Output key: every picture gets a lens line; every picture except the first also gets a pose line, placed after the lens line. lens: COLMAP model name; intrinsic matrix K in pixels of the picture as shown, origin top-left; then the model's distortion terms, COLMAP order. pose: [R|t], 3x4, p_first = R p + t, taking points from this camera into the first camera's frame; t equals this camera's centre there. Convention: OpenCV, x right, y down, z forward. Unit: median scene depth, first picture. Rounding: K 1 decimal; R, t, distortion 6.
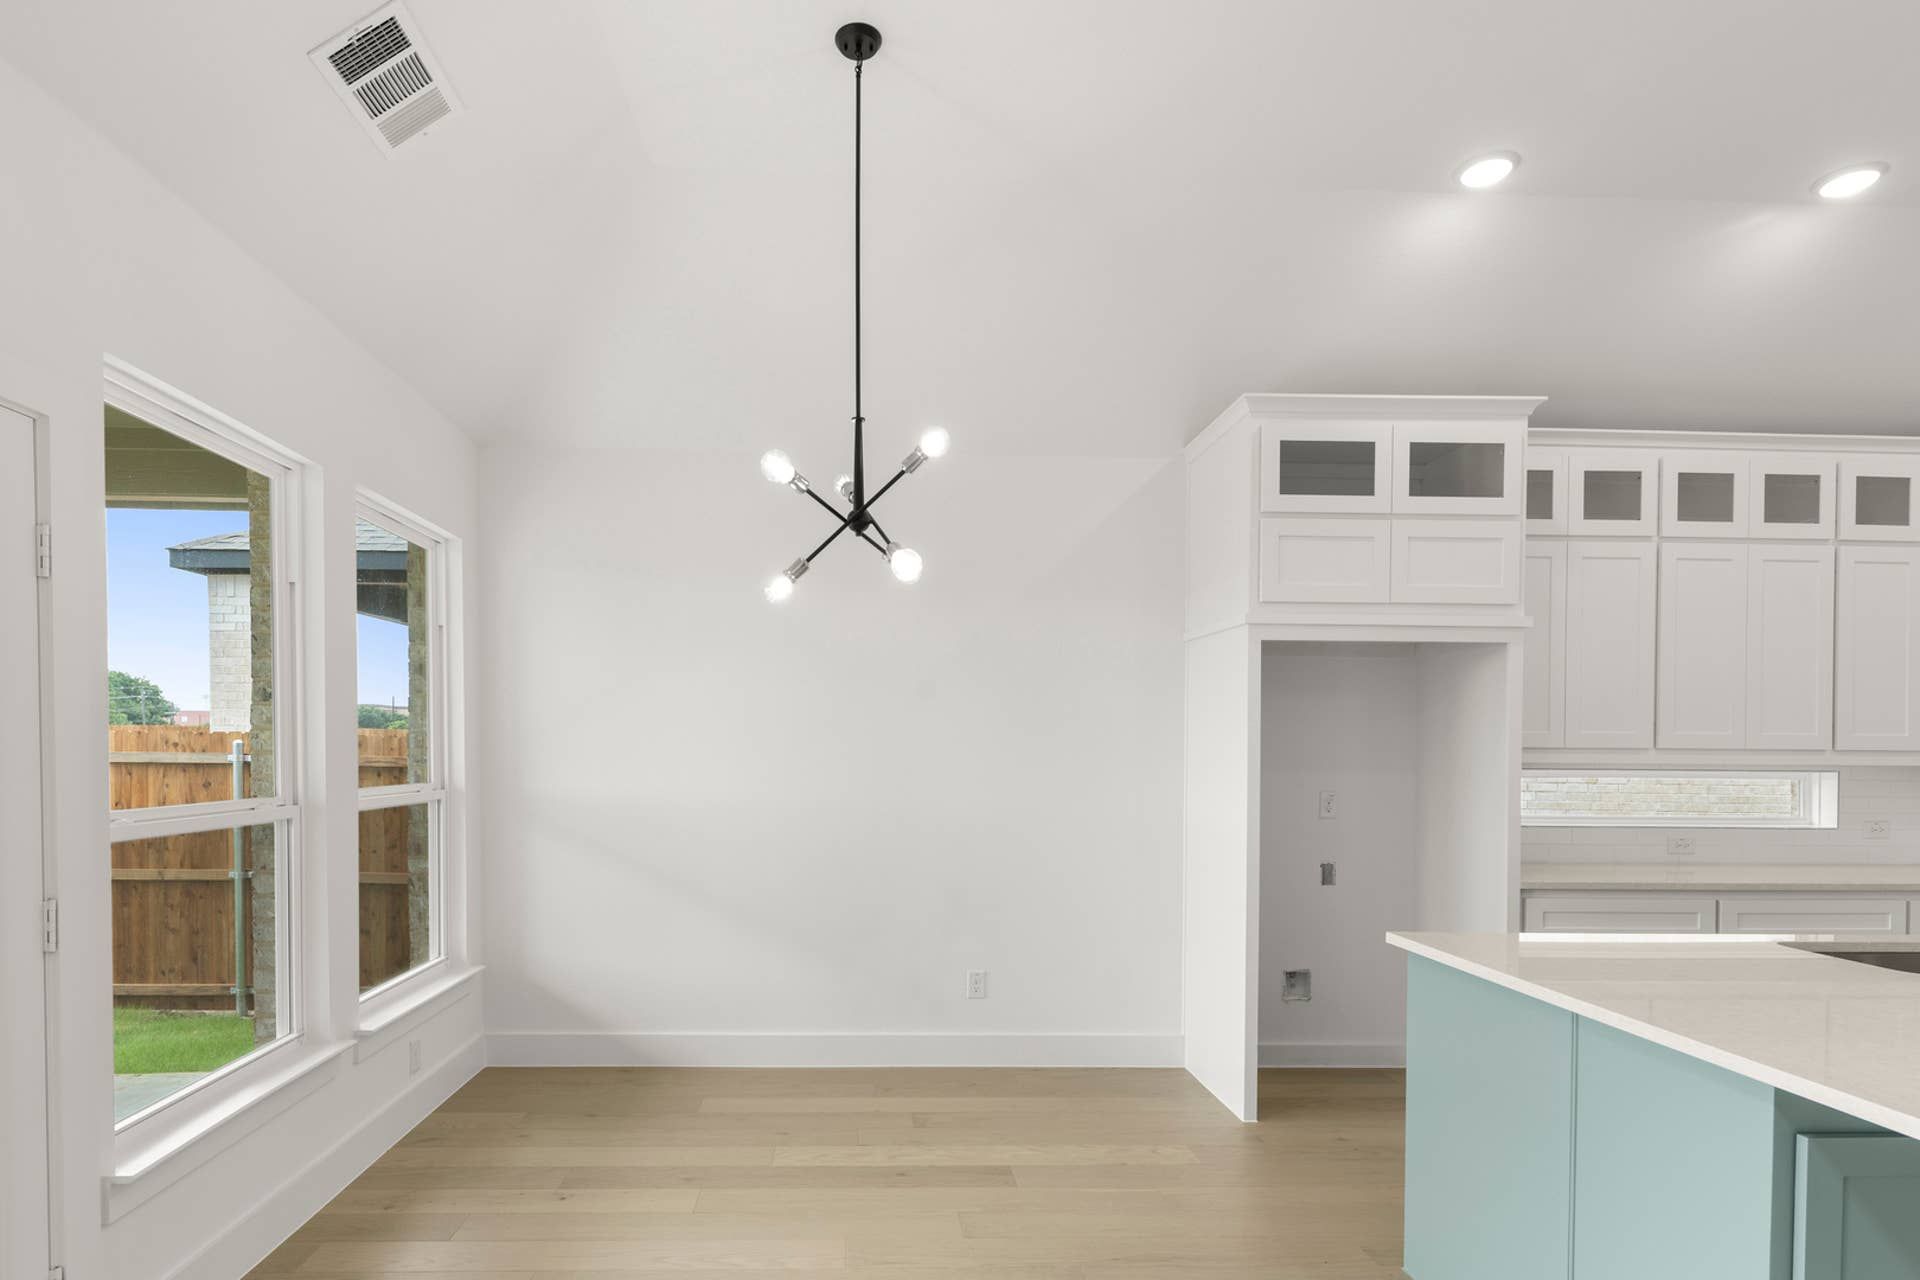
lens RADIAL K [[981.1, 0, 906.6], [0, 981.1, 767.2], [0, 0, 1]] dist [0.005640, -0.004397]
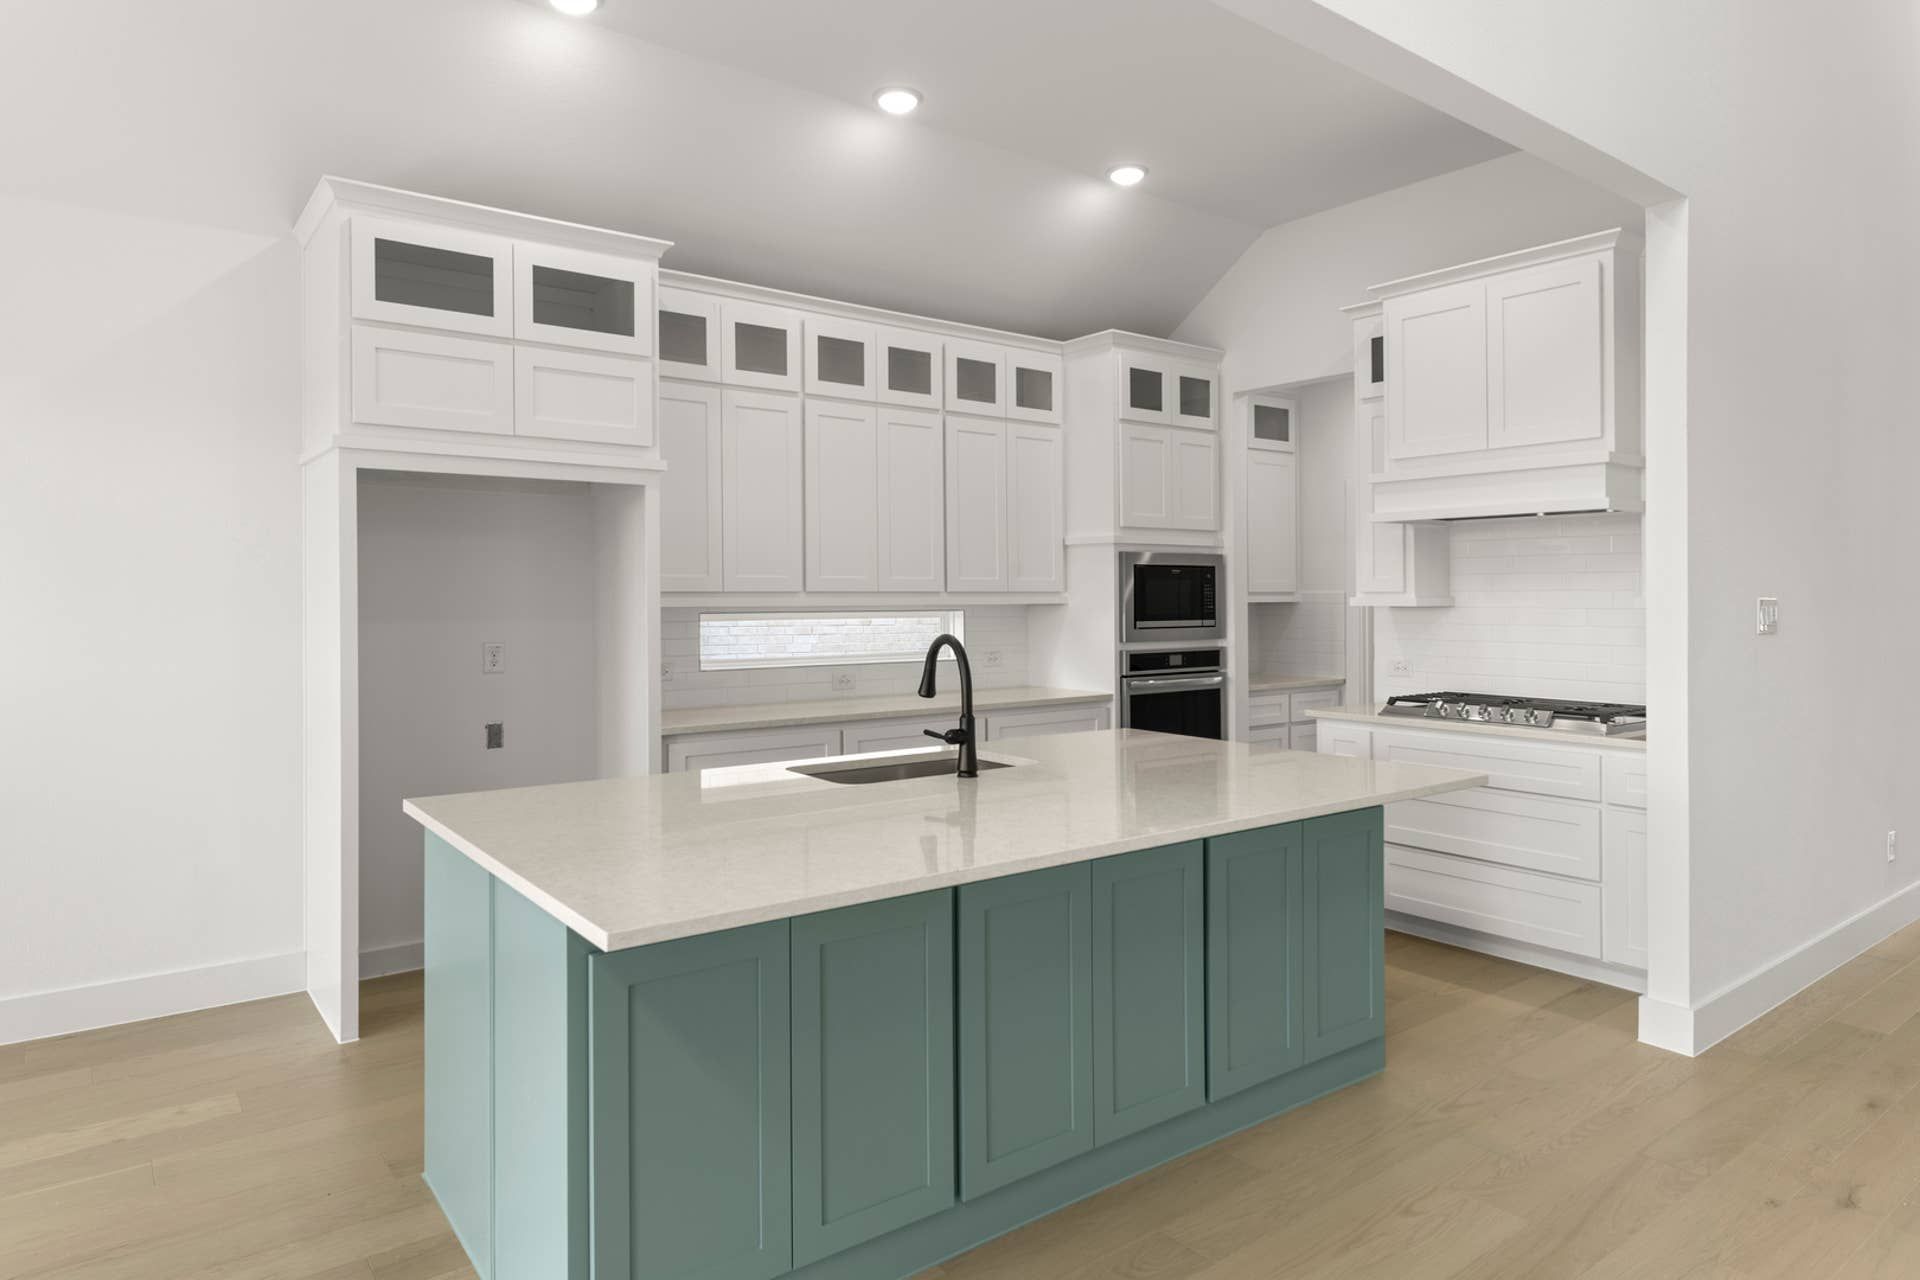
lens RADIAL K [[1123.4, 0, 986.3], [0, 1123.4, 588.4], [0, 0, 1]] dist [0.005484, -0.004896]
pose [[0.808085, -0.006036, 0.589035, 0.225737], [0.020339, 0.999637, -0.017659, 0.003148], [-0.588714, 0.026250, 0.807915, -0.103664]]
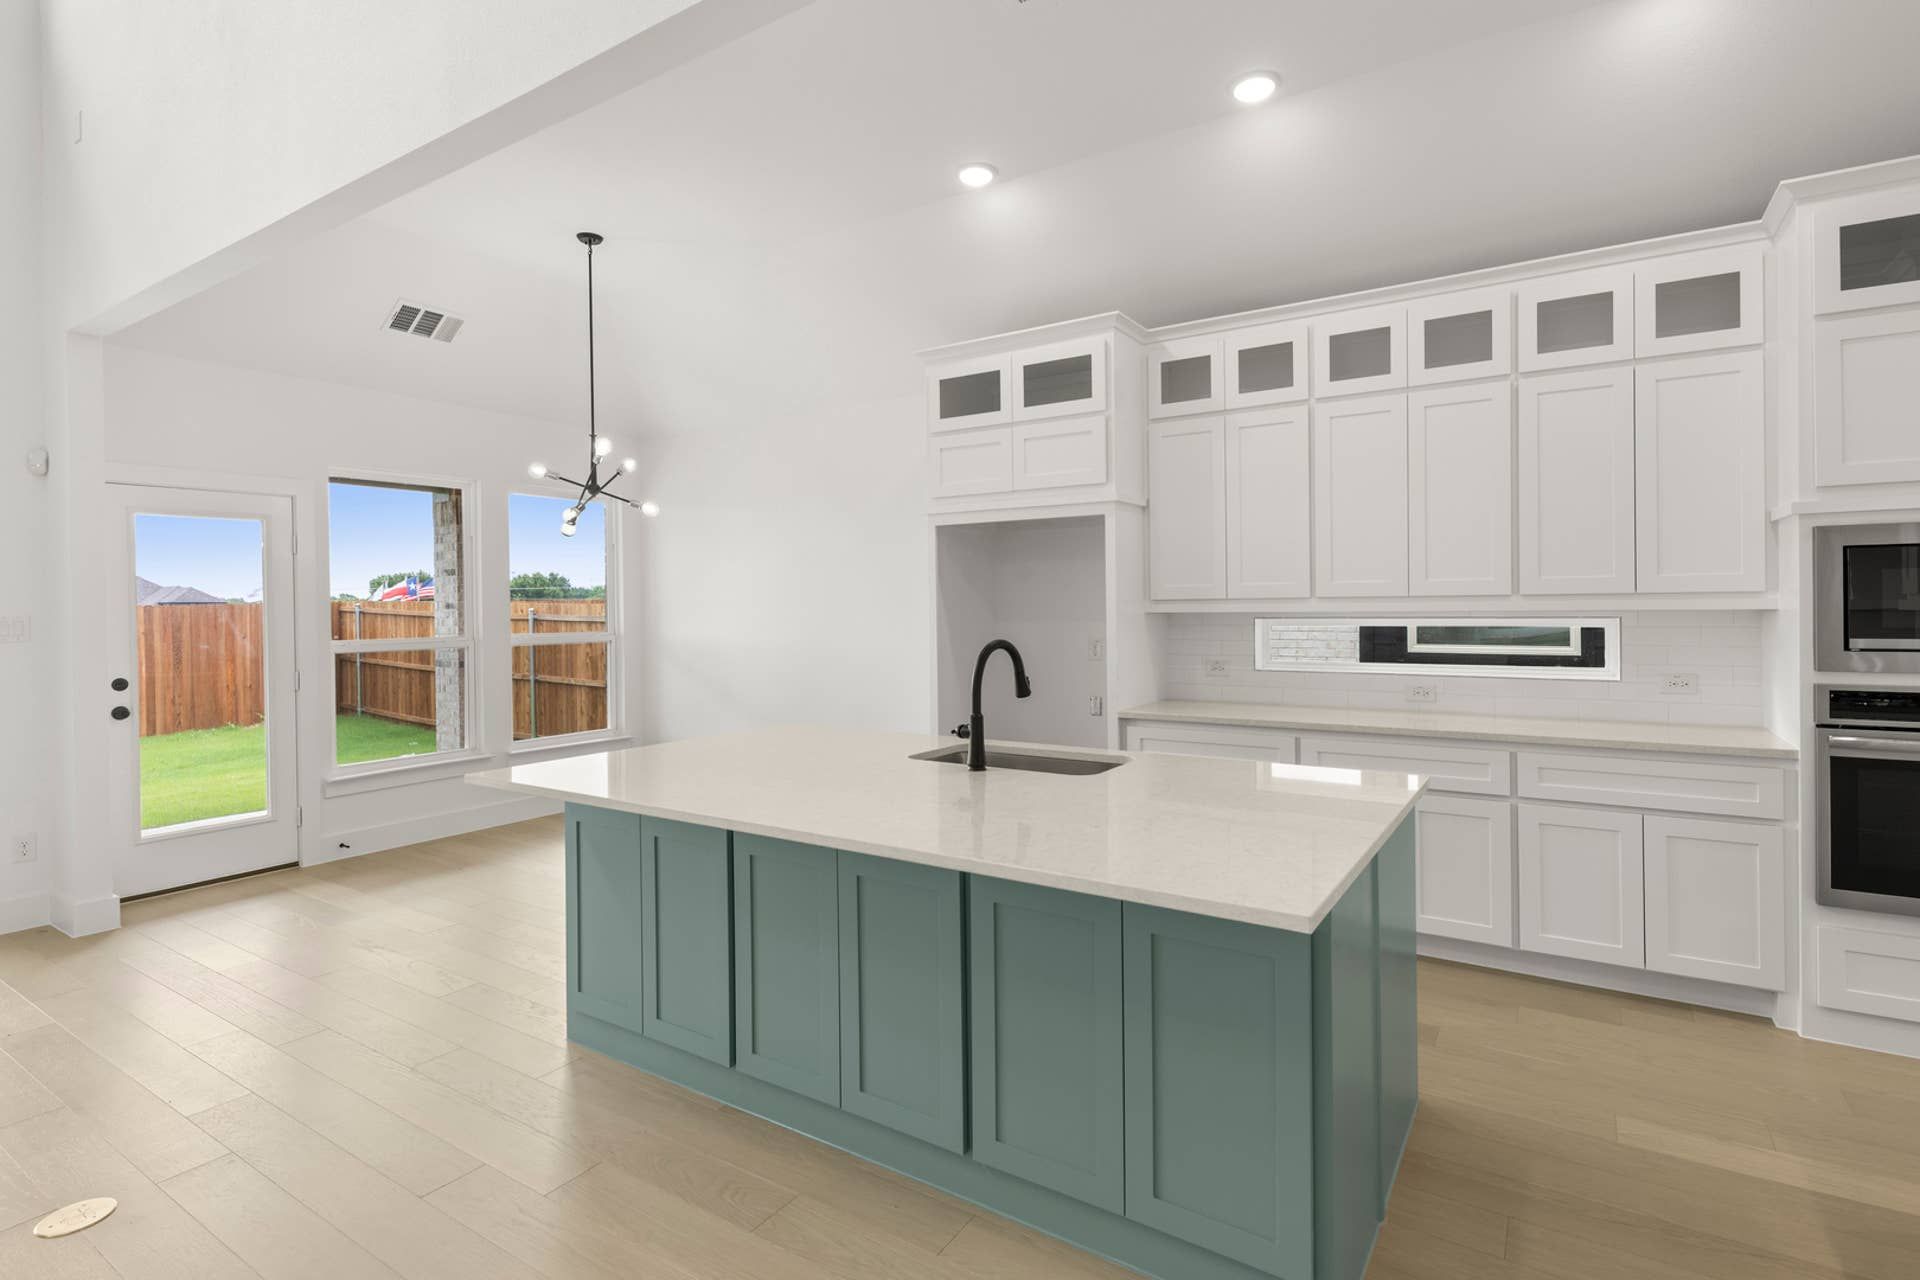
lens RADIAL K [[915.1, 0, 945.6], [0, 915.1, 618.0], [0, 0, 1]] dist [0.002944, -0.000893]
pose [[0.825480, -0.009725, -0.564348, 1.084797], [0.006141, 0.999947, -0.008248, 0.009681], [0.564398, 0.003342, 0.825496, -0.047451]]
